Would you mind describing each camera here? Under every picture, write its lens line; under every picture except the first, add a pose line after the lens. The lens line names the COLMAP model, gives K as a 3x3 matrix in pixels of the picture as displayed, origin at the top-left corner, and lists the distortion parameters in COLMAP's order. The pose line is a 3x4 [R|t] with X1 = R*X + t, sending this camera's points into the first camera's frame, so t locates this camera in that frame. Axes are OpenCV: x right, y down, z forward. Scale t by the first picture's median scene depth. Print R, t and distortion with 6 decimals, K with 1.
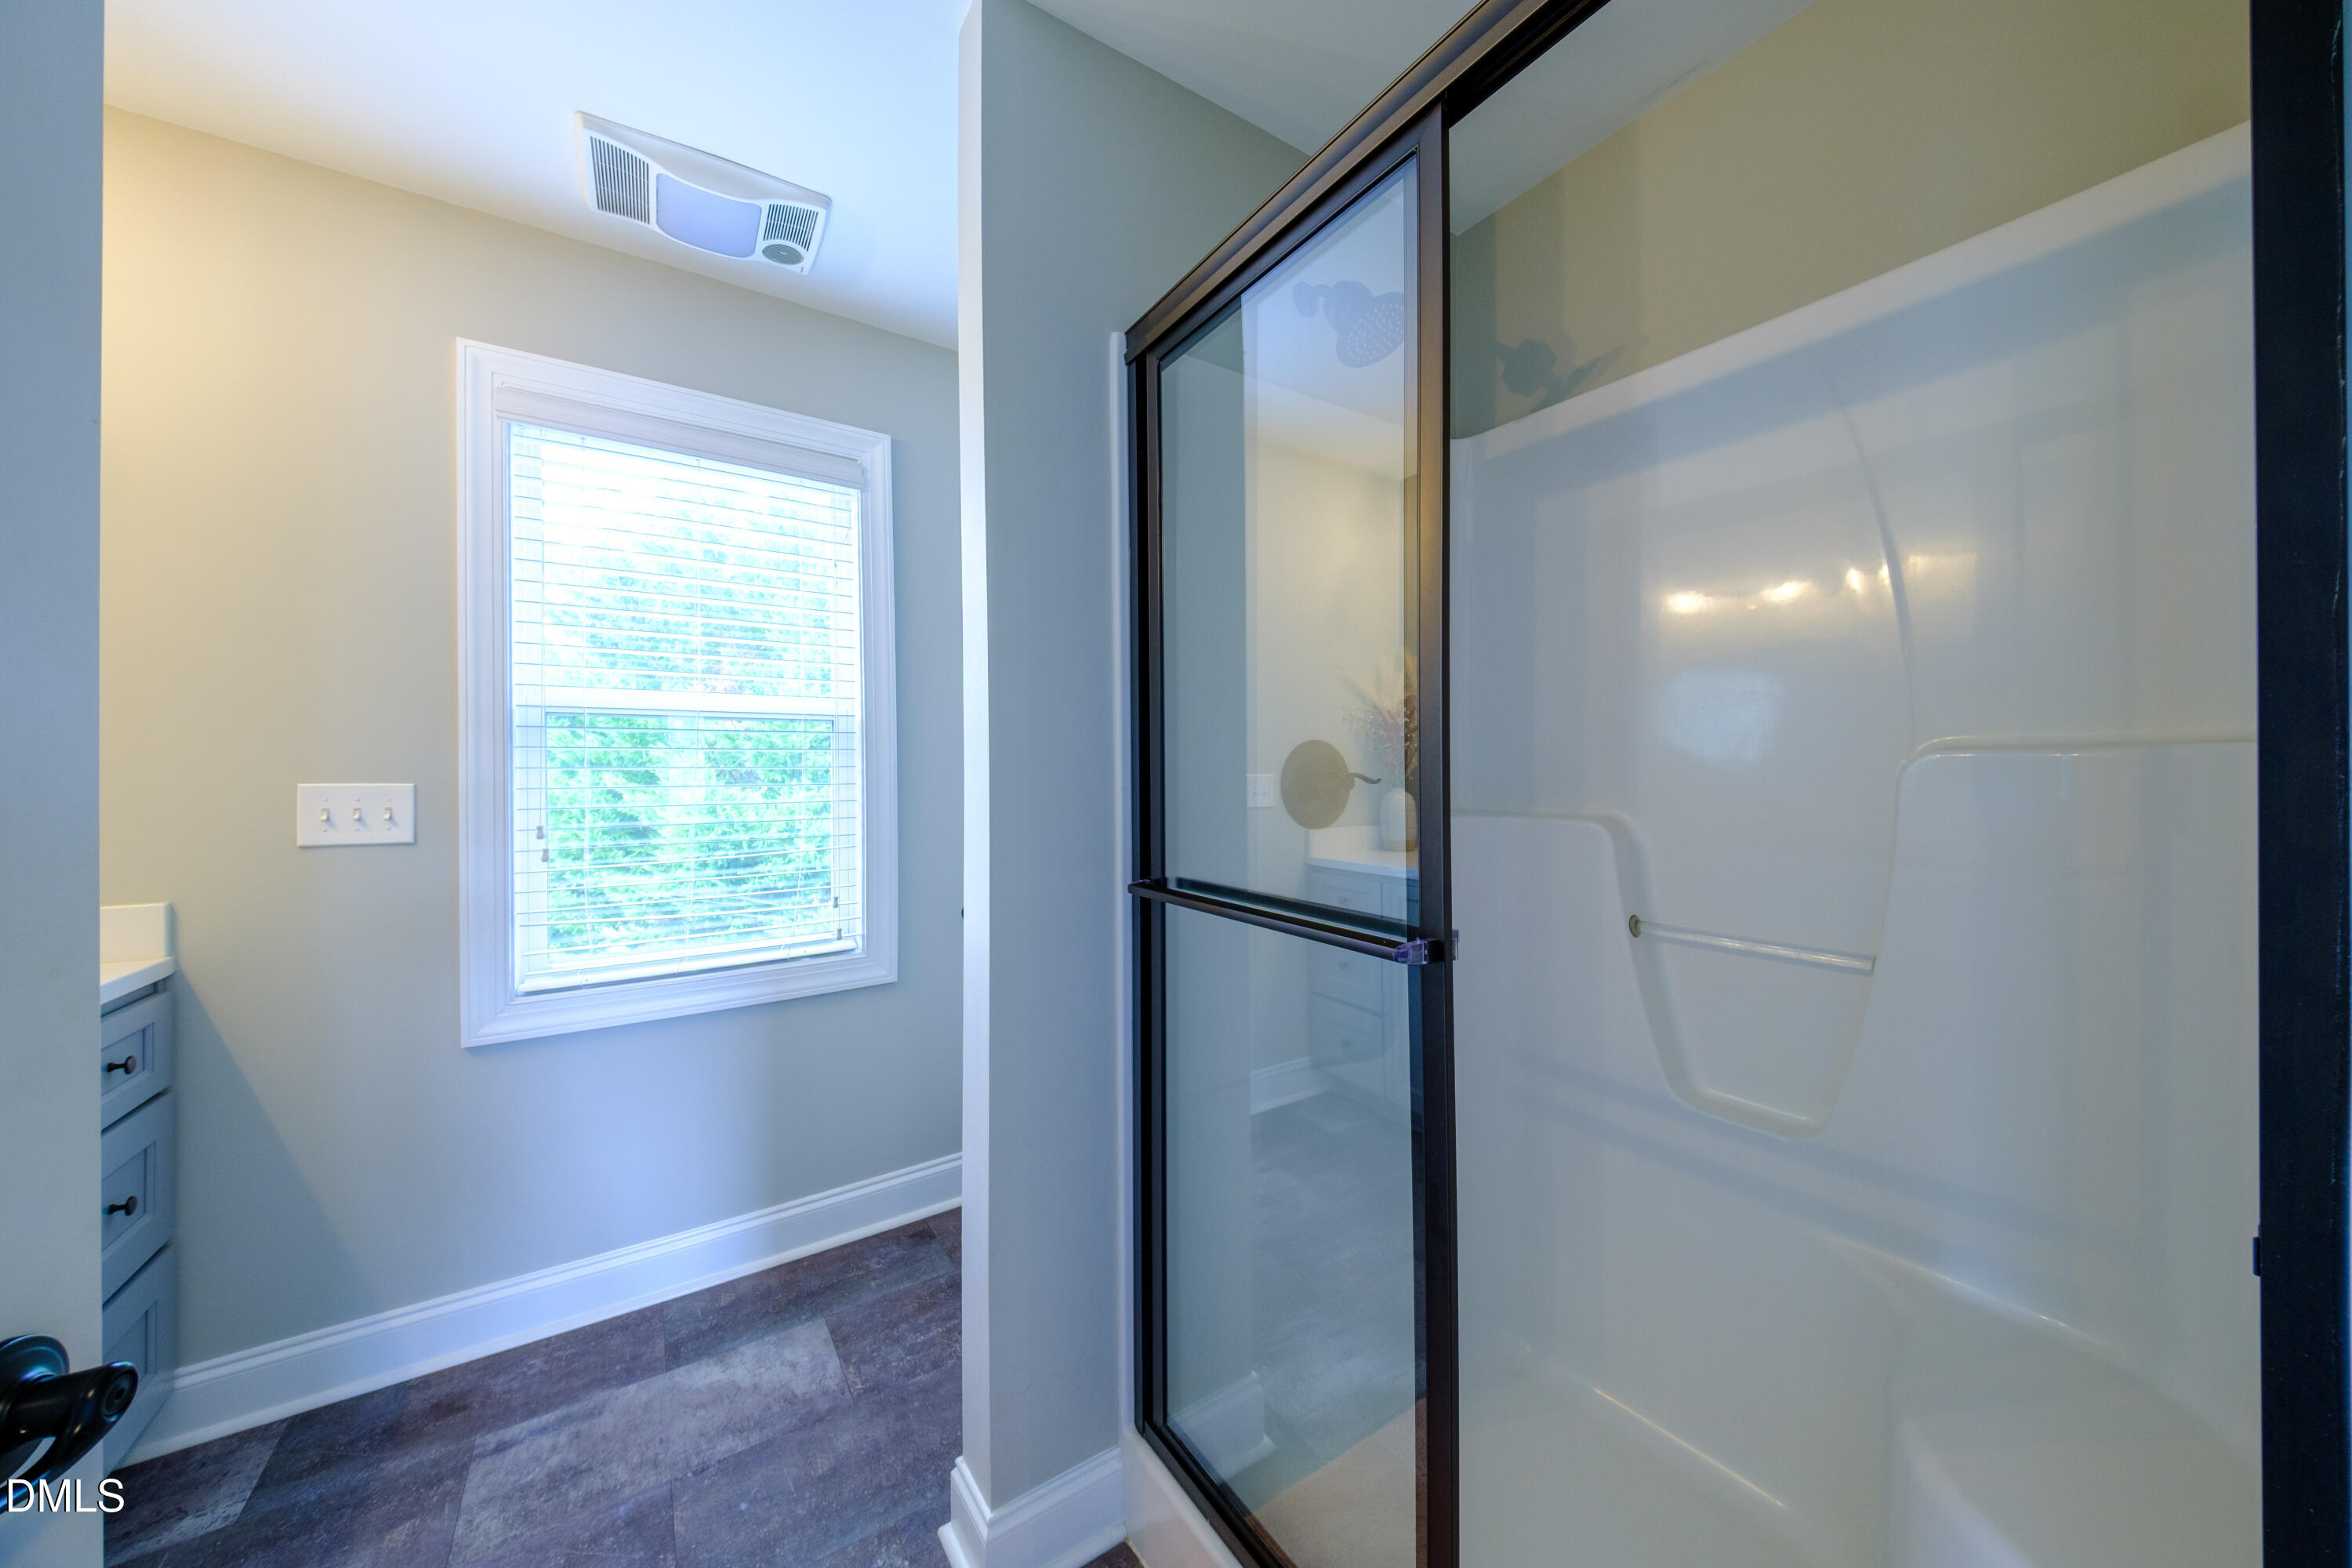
lens RADIAL K [[816.1, 0, 1187.7], [0, 816.1, 767.4], [0, 0, 1]] dist [0.002044, -0.001049]
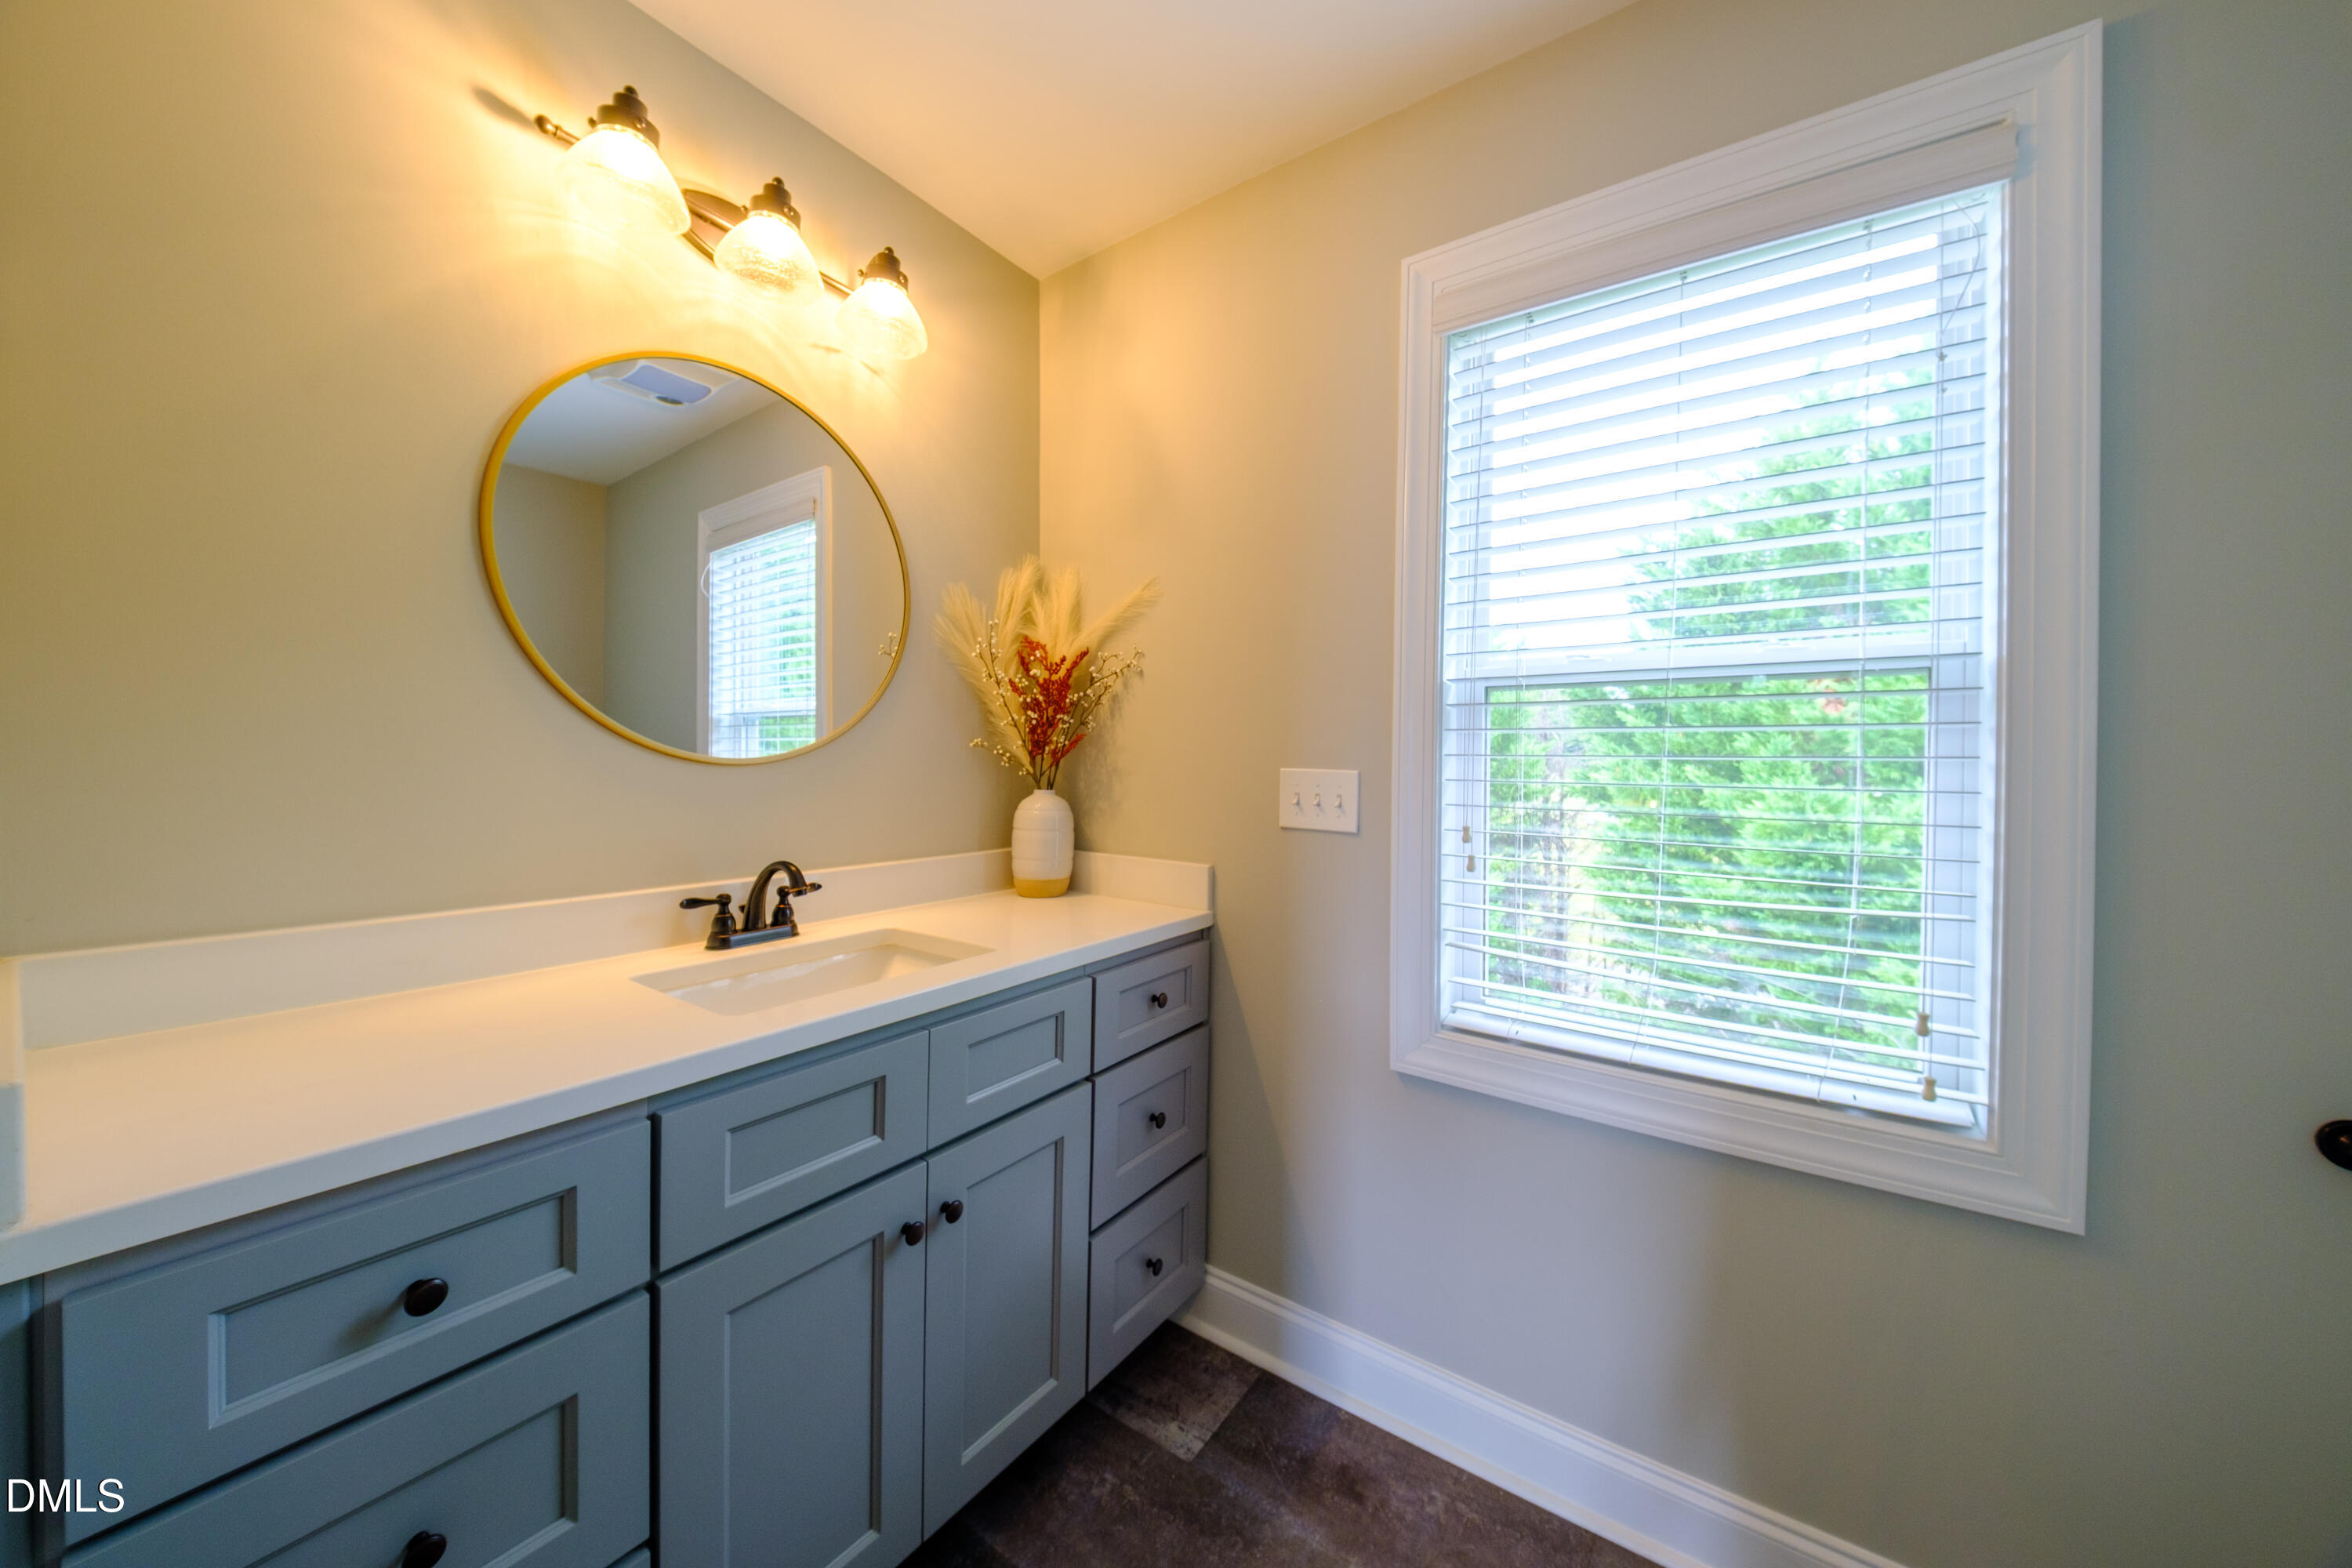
lens RADIAL K [[816.1, 0, 1184.9], [0, 816.1, 763.1], [0, 0, 1]] dist [0.002044, -0.001049]
pose [[0.365468, 0.018692, -0.930636, -0.126195], [-0.015875, 0.999778, 0.013847, 0.002680], [0.930688, 0.009713, 0.365684, 0.378832]]
